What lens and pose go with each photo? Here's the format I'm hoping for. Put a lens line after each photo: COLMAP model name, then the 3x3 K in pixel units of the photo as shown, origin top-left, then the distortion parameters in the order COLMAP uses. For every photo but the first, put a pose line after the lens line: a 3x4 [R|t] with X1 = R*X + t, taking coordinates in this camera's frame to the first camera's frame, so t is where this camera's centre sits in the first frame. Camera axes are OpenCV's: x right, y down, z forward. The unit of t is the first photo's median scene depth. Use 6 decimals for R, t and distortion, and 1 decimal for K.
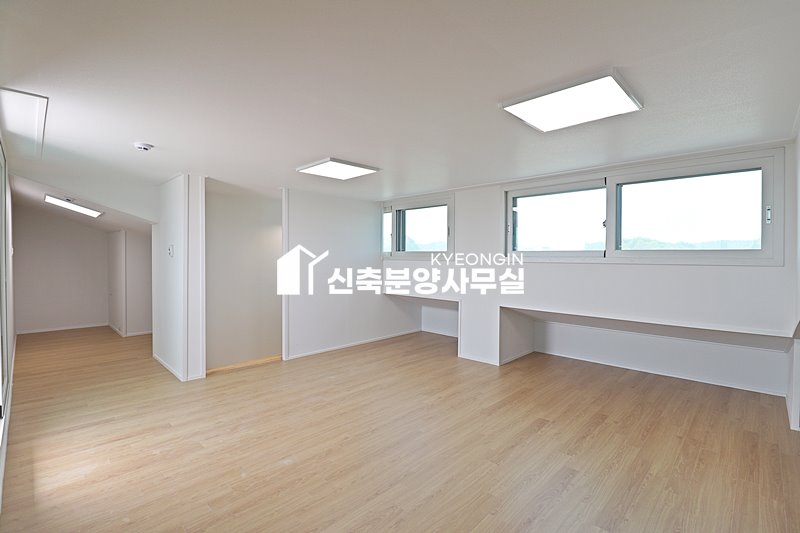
lens RADIAL K [[369.5, 0, 397.3], [0, 369.5, 262.9], [0, 0, 1]] dist [-0.001062, -0.012431]
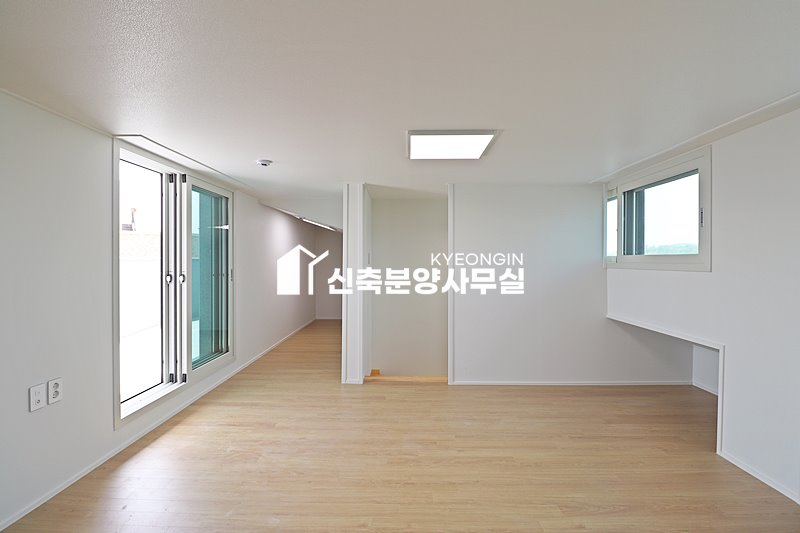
lens RADIAL K [[369.5, 0, 399.6], [0, 369.5, 262.8], [0, 0, 1]] dist [-0.001062, -0.012431]
pose [[0.694214, -0.000457, -0.719768, 0.303275], [-0.012510, 0.999841, -0.012701, -0.006903], [0.719660, 0.017822, 0.694098, 0.420239]]
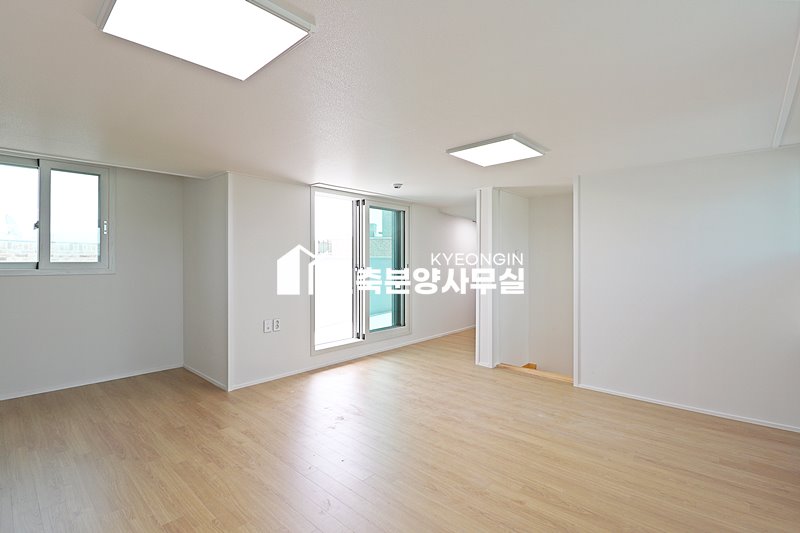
lens RADIAL K [[369.5, 0, 399.7], [0, 369.5, 263.8], [0, 0, 1]] dist [-0.001062, -0.012431]
pose [[0.043756, 0.004046, -0.999034, 0.649172], [-0.020891, 0.999777, 0.003134, -0.001935], [0.998824, 0.020733, 0.043830, 0.751242]]
